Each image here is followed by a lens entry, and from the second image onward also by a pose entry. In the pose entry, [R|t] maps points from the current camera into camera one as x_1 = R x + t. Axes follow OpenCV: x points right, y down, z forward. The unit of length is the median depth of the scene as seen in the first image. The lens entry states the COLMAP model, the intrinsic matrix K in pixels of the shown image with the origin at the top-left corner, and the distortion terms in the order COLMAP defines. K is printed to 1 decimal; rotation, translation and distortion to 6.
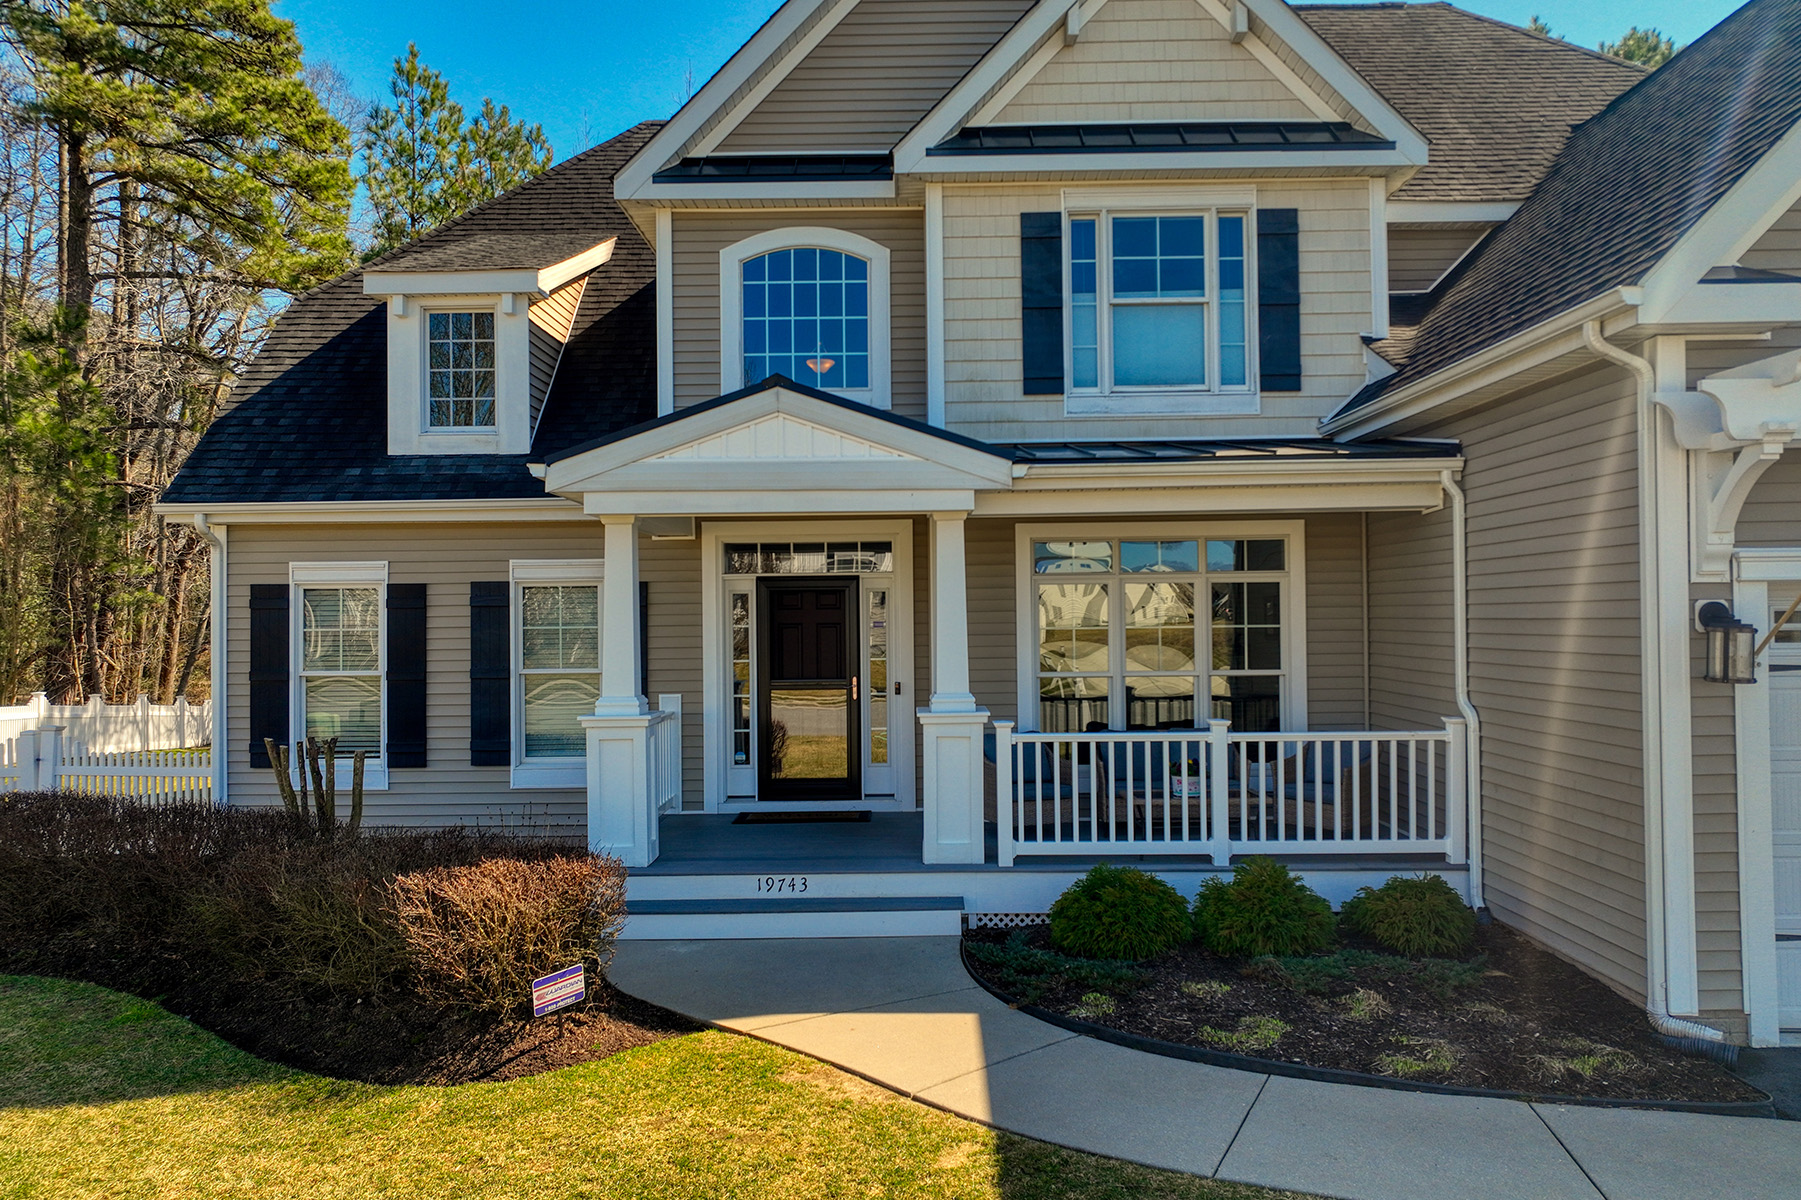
lens RADIAL K [[1263.5, 0, 904.5], [0, 1263.5, 597.0], [0, 0, 1]] dist [-0.002511, 0.017668]
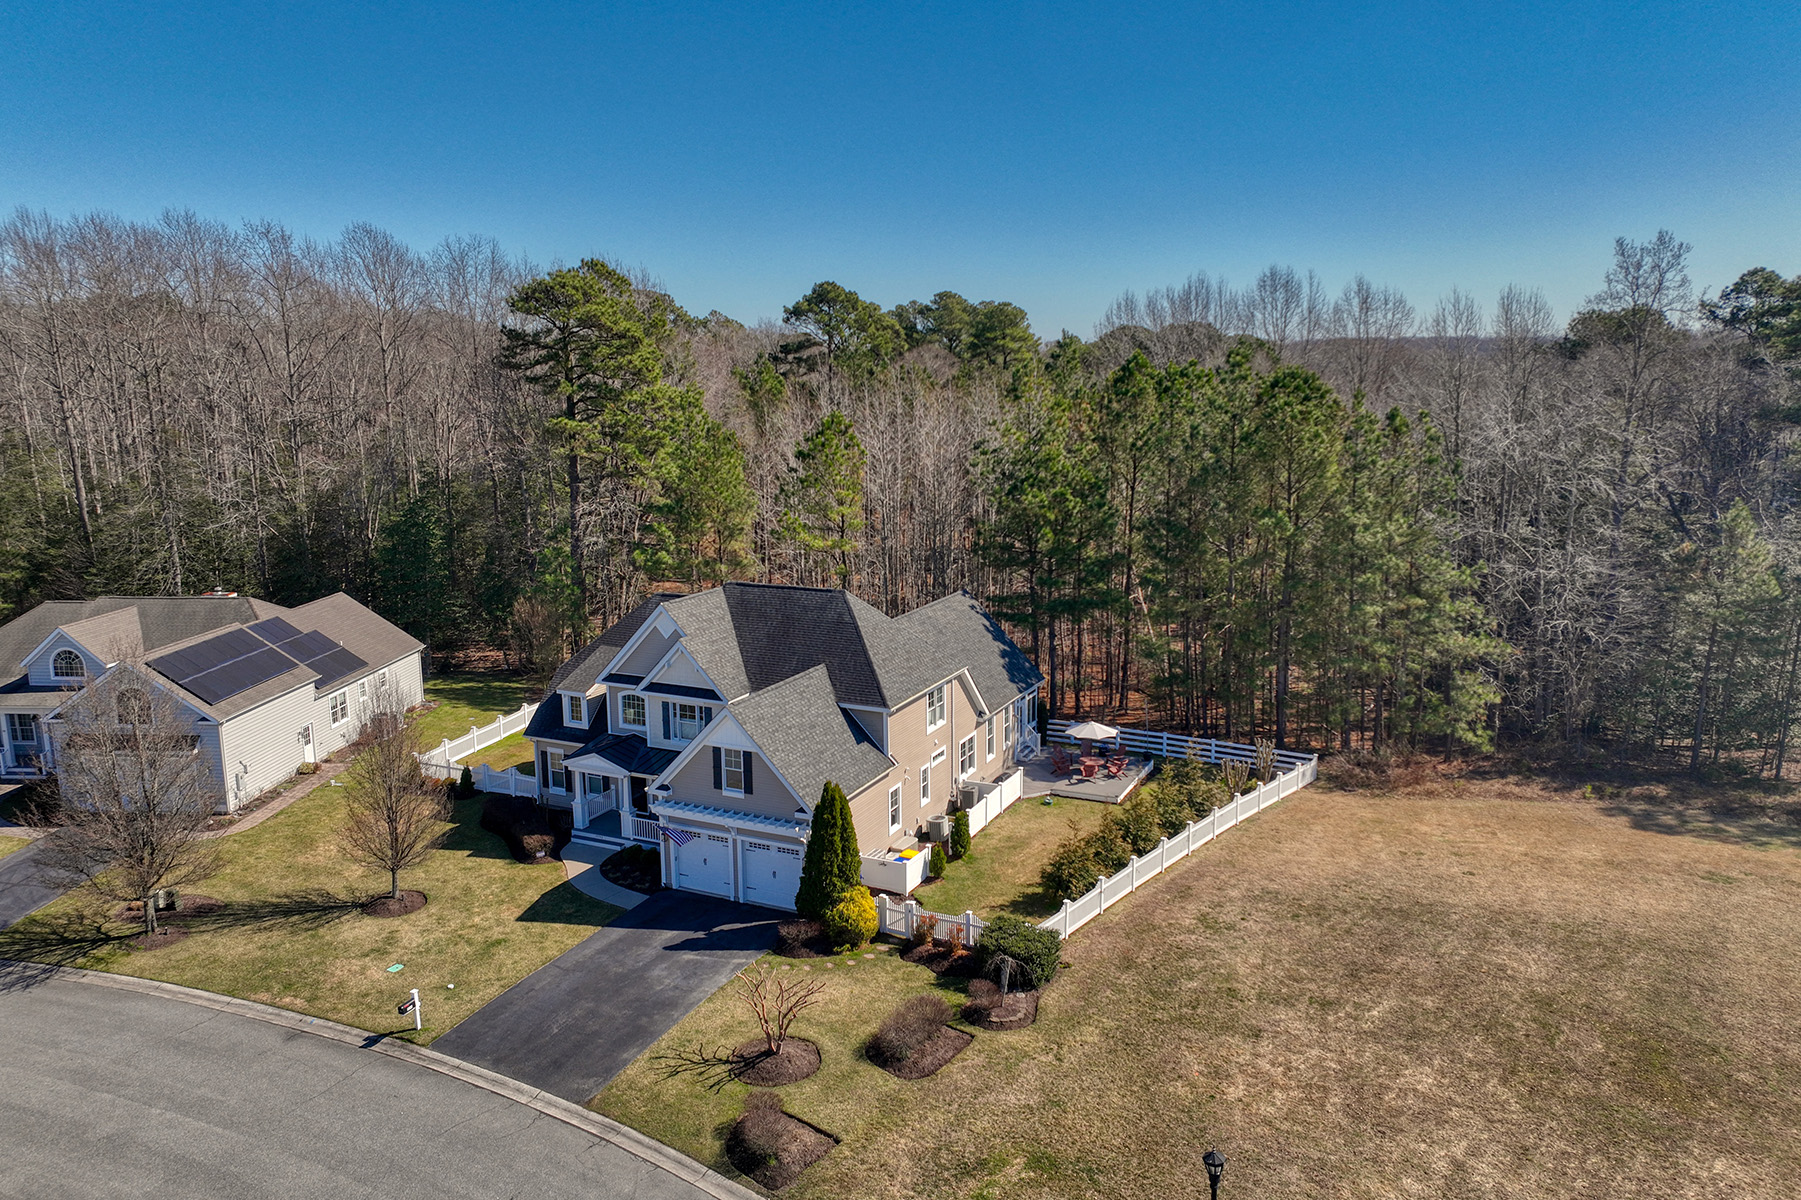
lens RADIAL K [[1263.5, 0, 899.2], [0, 1263.5, 593.6], [0, 0, 1]] dist [-0.002511, 0.017668]
pose [[0.905217, 0.078105, -0.417711, 2.800582], [0.004260, 0.981247, 0.192709, -1.587377], [0.424929, -0.176222, 0.887908, -2.696395]]
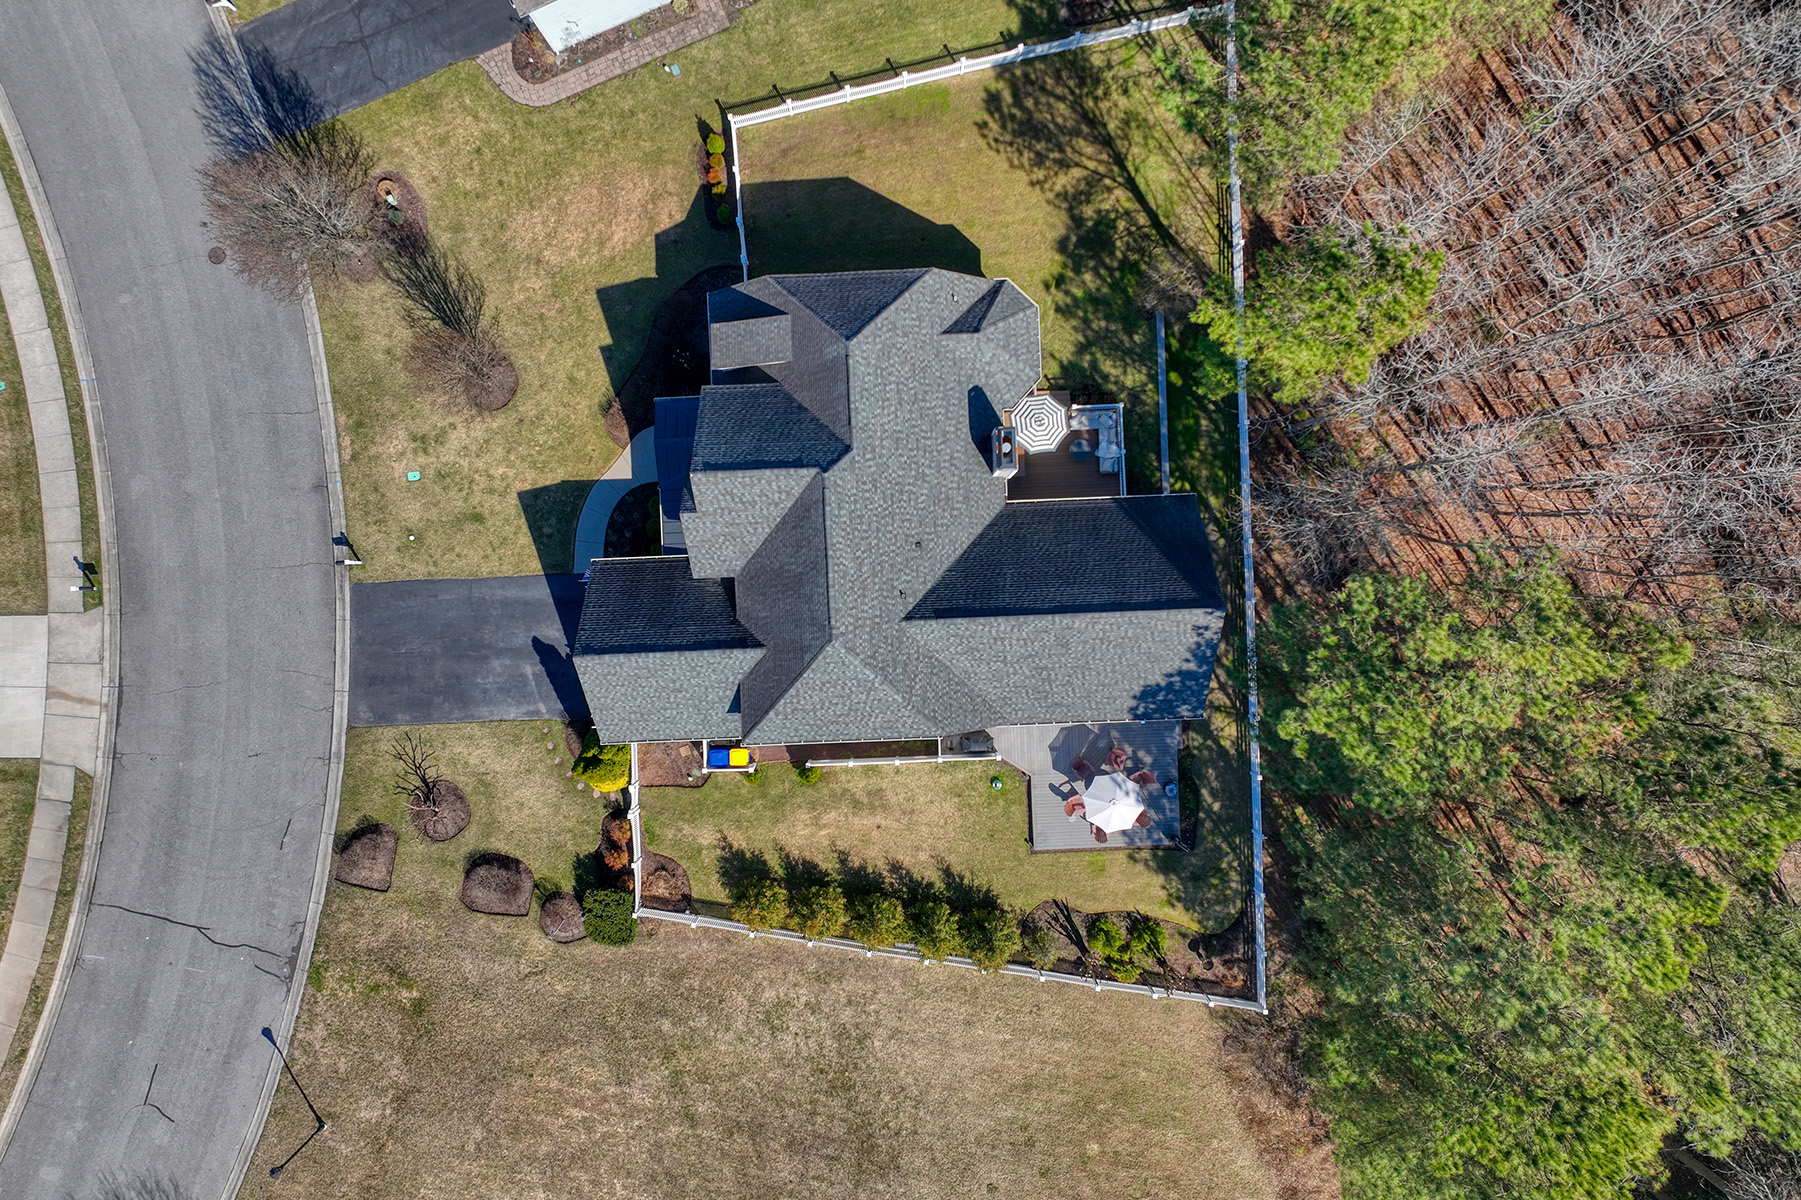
lens RADIAL K [[1263.5, 0, 904.8], [0, 1263.5, 598.4], [0, 0, 1]] dist [-0.002511, 0.017668]
pose [[0.050085, 0.998339, 0.028478, 0.390311], [0.019284, -0.029475, 0.999380, -4.610358], [0.998559, -0.049505, -0.020728, 1.768116]]
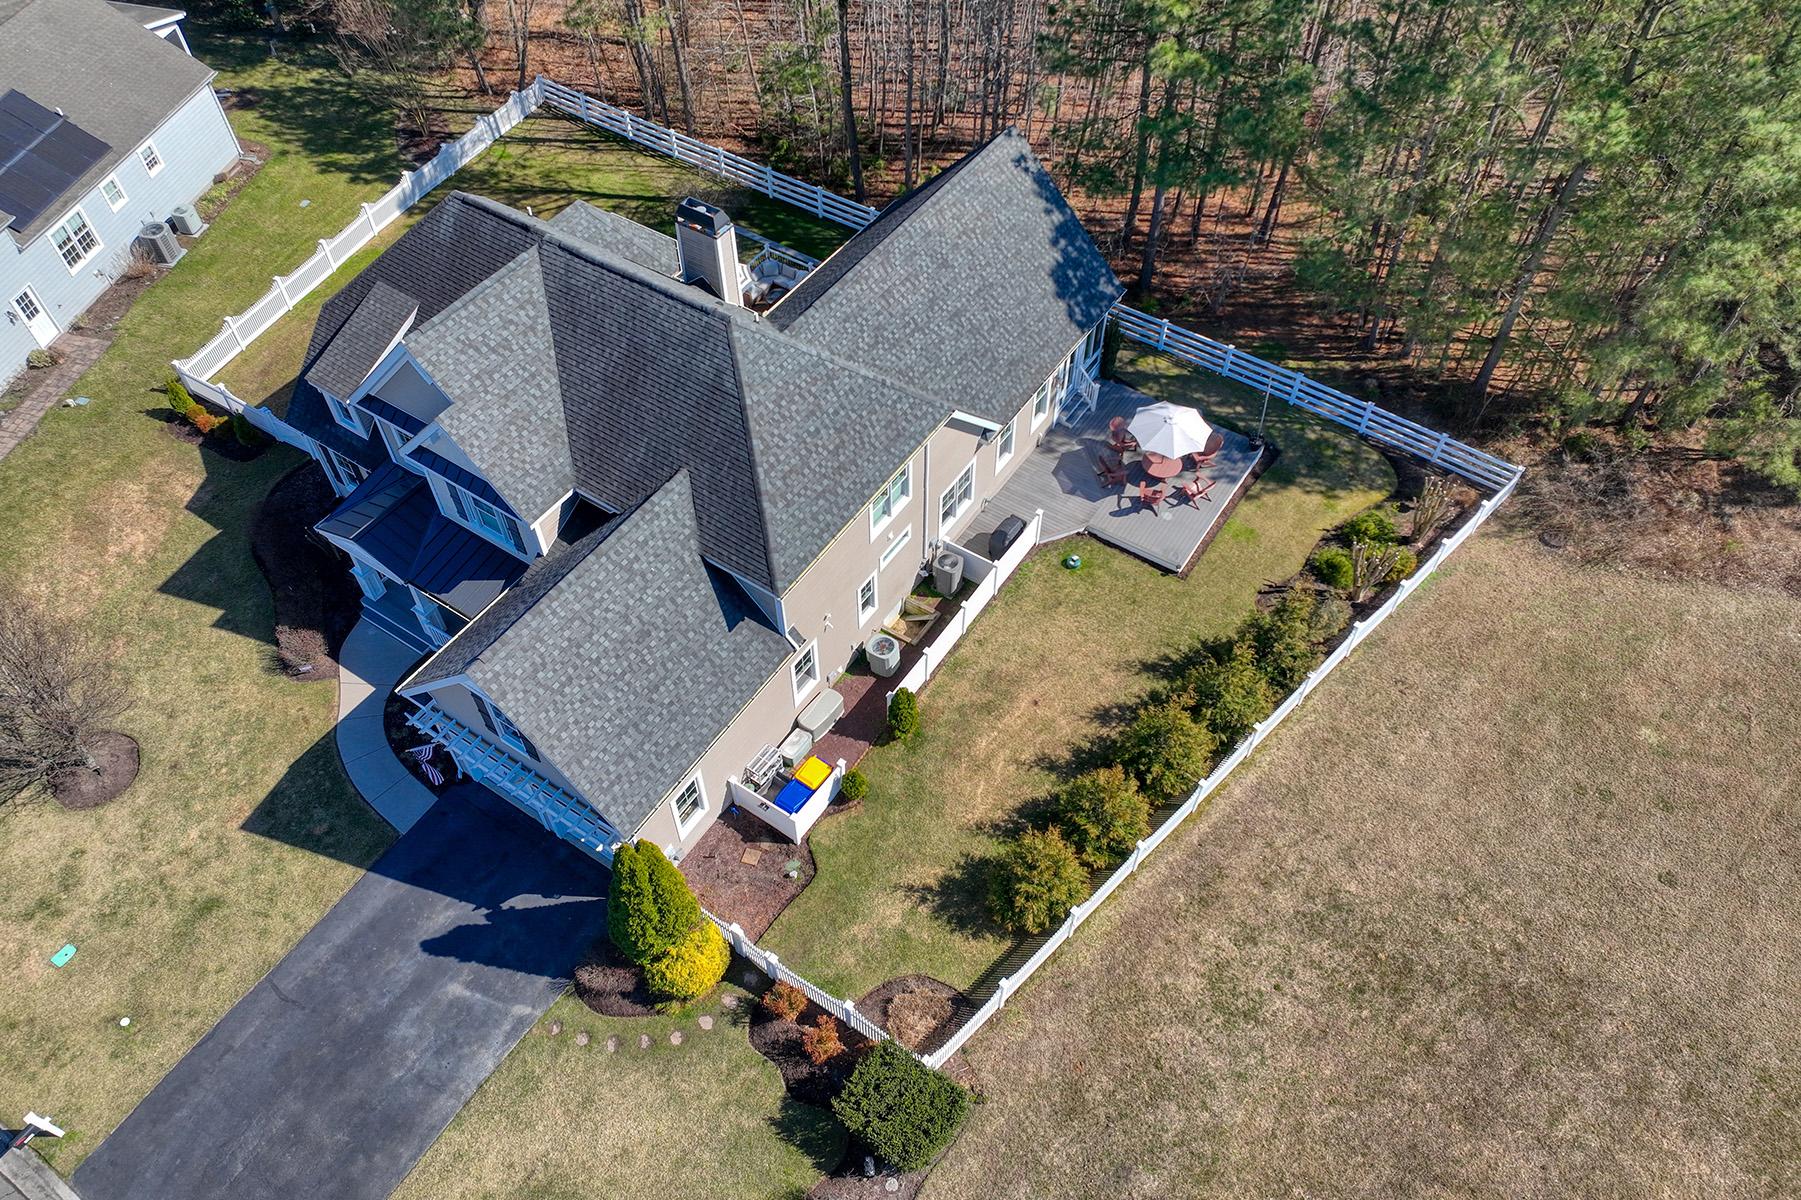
lens RADIAL K [[1263.5, 0, 896.9], [0, 1263.5, 596.6], [0, 0, 1]] dist [-0.002511, 0.017668]
pose [[0.837676, 0.432304, -0.333786, 2.050896], [-0.000255, 0.611451, 0.791282, -2.420729], [0.546168, -0.662753, 0.512308, -0.102288]]
